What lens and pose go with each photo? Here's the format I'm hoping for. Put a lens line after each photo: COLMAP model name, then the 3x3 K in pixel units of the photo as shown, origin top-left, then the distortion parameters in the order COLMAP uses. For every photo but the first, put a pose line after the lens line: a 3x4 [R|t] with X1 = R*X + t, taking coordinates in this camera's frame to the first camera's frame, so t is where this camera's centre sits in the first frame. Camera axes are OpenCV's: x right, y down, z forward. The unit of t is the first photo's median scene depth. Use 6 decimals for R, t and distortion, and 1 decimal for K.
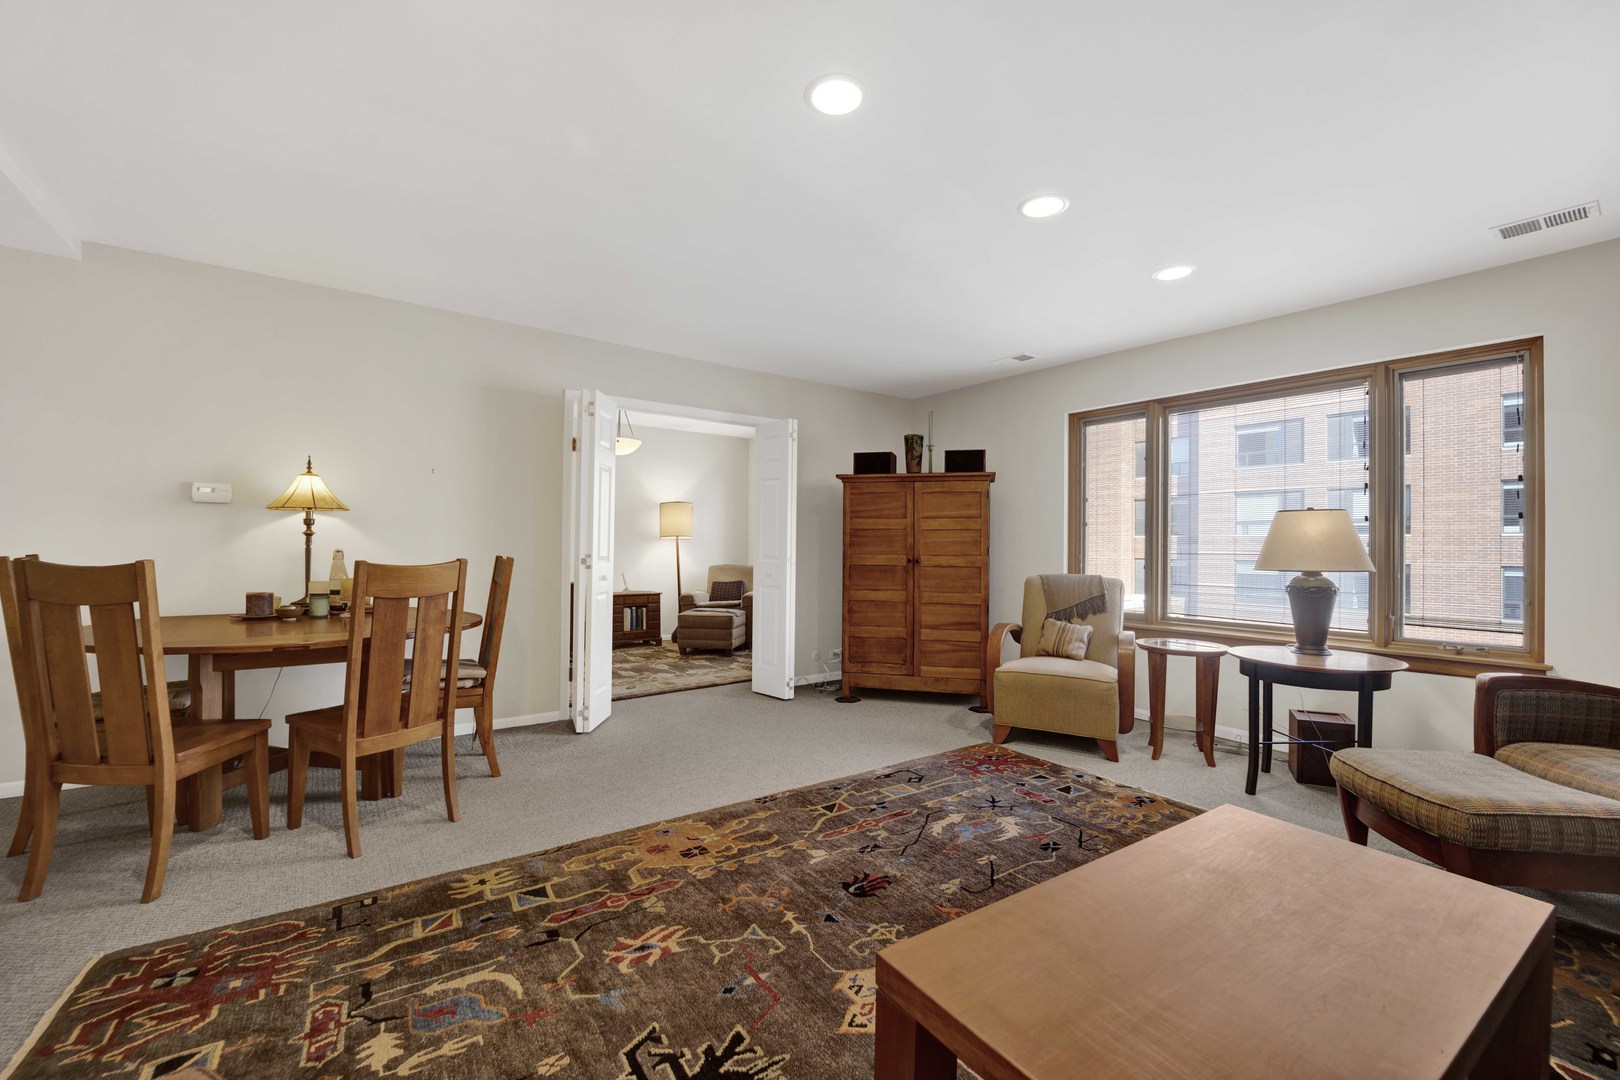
lens RADIAL K [[665.5, 0, 801.8], [0, 665.5, 537.9], [0, 0, 1]] dist [-0.021512, -0.001126]
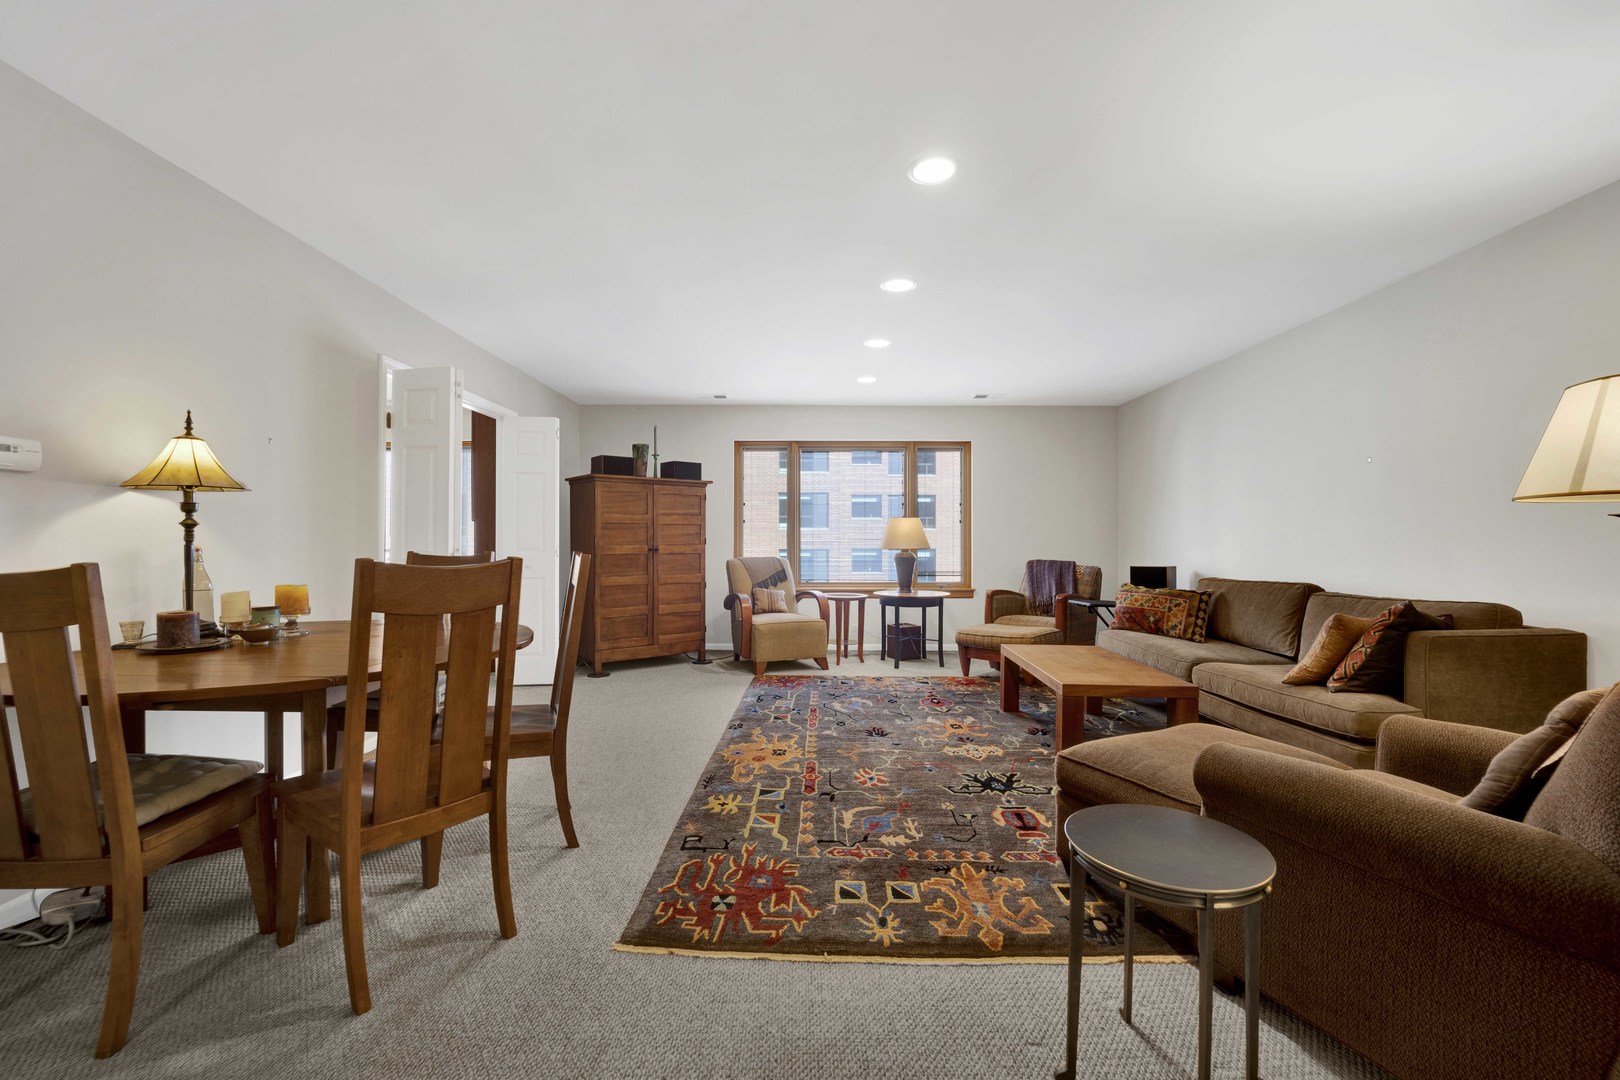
lens RADIAL K [[665.5, 0, 811.3], [0, 665.5, 536.6], [0, 0, 1]] dist [-0.021512, -0.001126]
pose [[0.591286, -0.005022, 0.806446, -1.015489], [-0.003250, 0.999958, 0.008609, -0.001240], [-0.806456, -0.007712, 0.591244, 0.083090]]
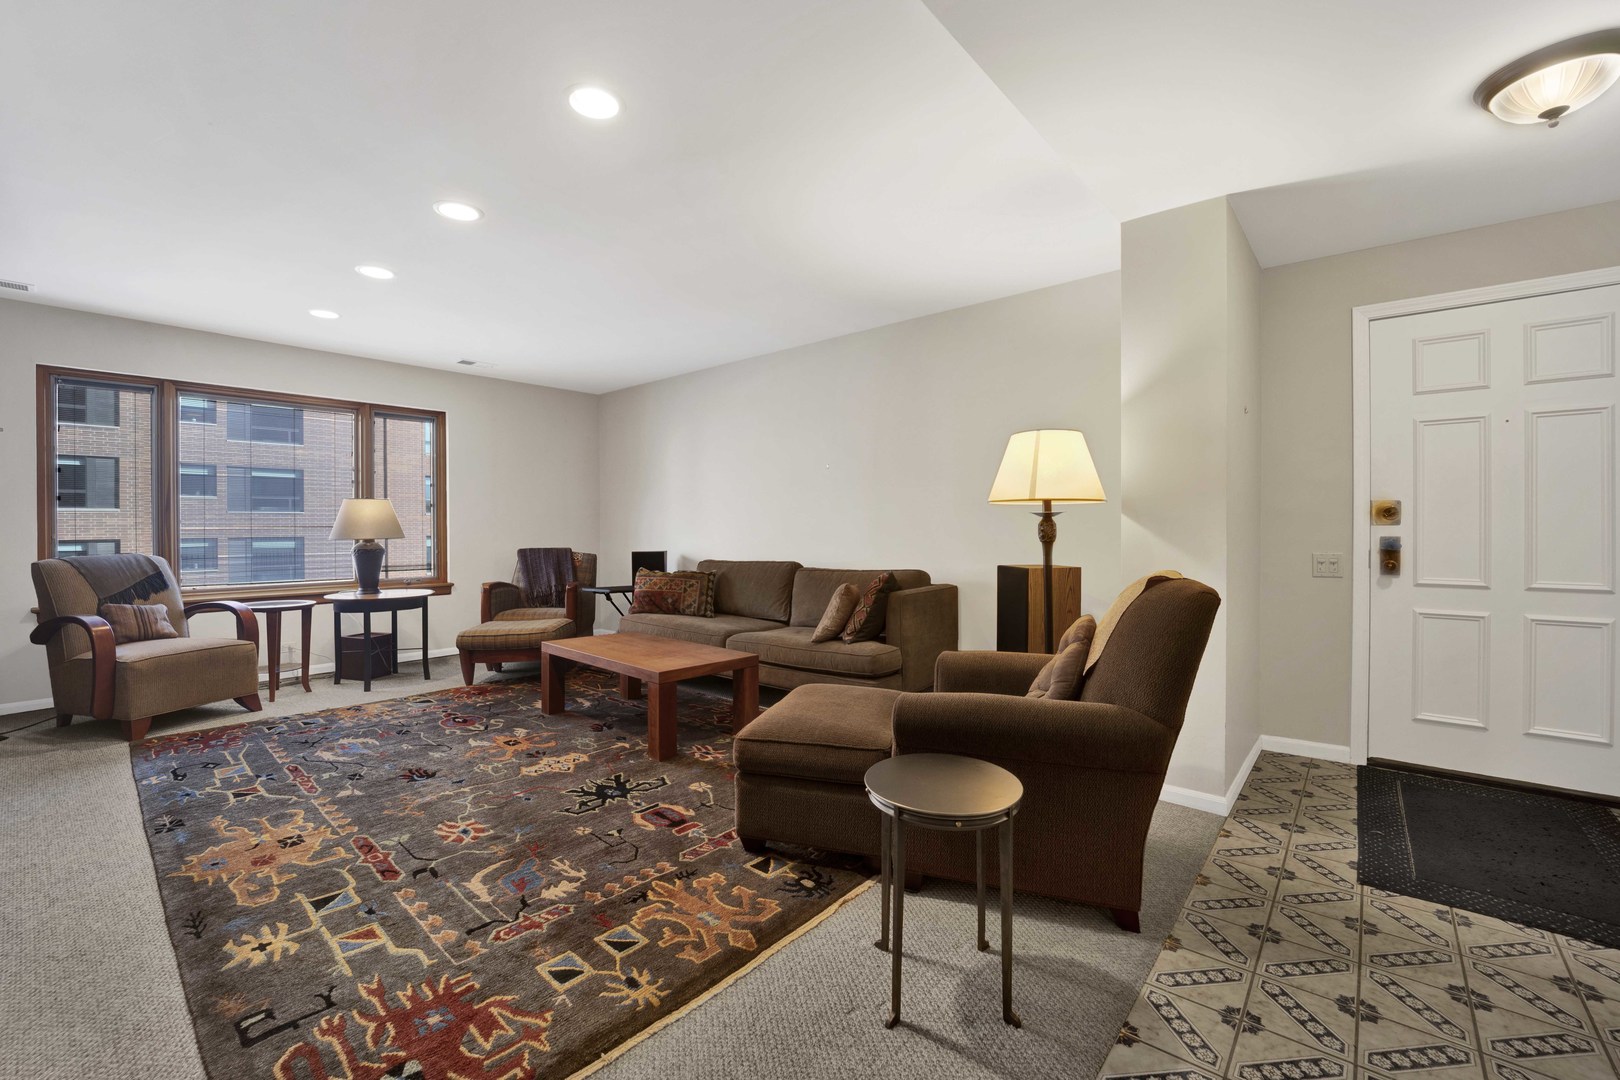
lens RADIAL K [[665.5, 0, 817.0], [0, 665.5, 536.0], [0, 0, 1]] dist [-0.021512, -0.001126]
pose [[-0.234846, -0.026838, 0.971662, -1.013250], [-0.010459, 0.999631, 0.025083, -0.006151], [-0.971976, -0.004272, -0.235040, 0.379275]]
